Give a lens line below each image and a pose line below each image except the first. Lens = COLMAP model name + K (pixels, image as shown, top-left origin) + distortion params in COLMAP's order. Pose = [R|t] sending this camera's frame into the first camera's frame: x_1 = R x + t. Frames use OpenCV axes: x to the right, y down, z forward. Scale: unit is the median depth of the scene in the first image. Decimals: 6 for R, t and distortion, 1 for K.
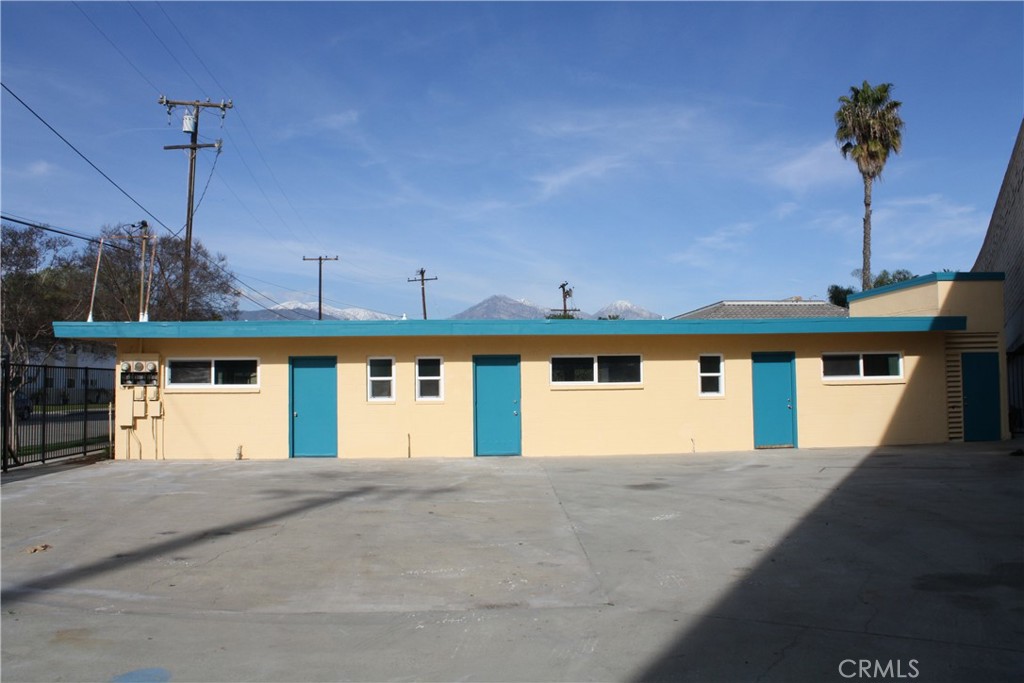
lens RADIAL K [[860.5, 0, 513.3], [0, 860.5, 326.7], [0, 0, 1]] dist [-0.162545, 0.153095]
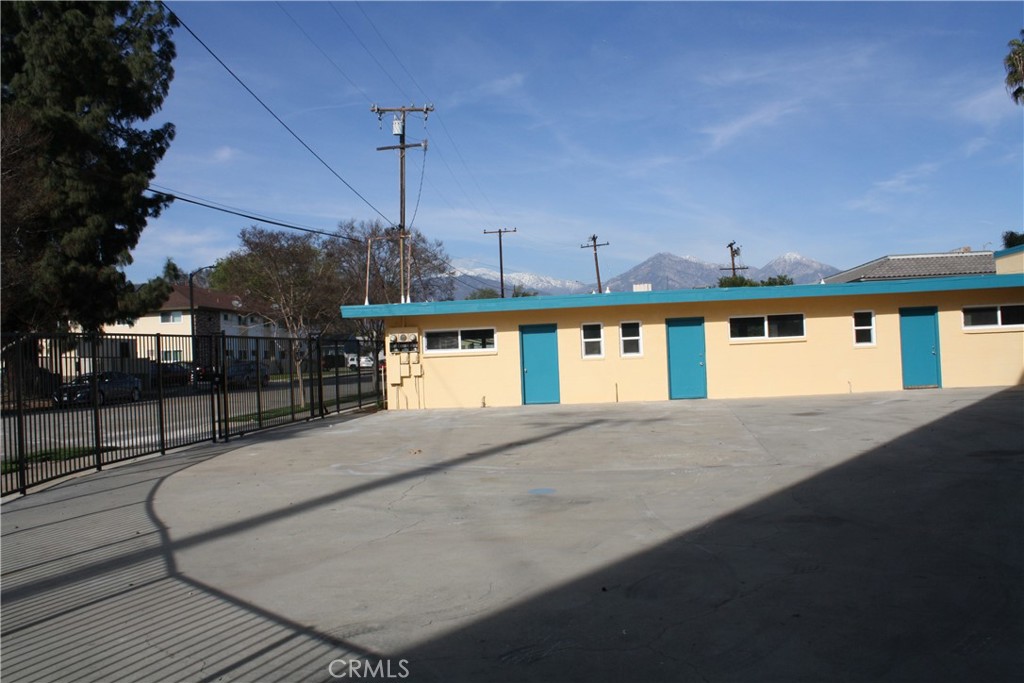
lens RADIAL K [[860.5, 0, 513.3], [0, 860.5, 326.7], [0, 0, 1]] dist [-0.162545, 0.153095]
pose [[0.980735, -0.034925, -0.192194, -0.025112], [0.043684, 0.998182, 0.041527, -0.016358], [0.190394, -0.049123, 0.980478, -0.258428]]
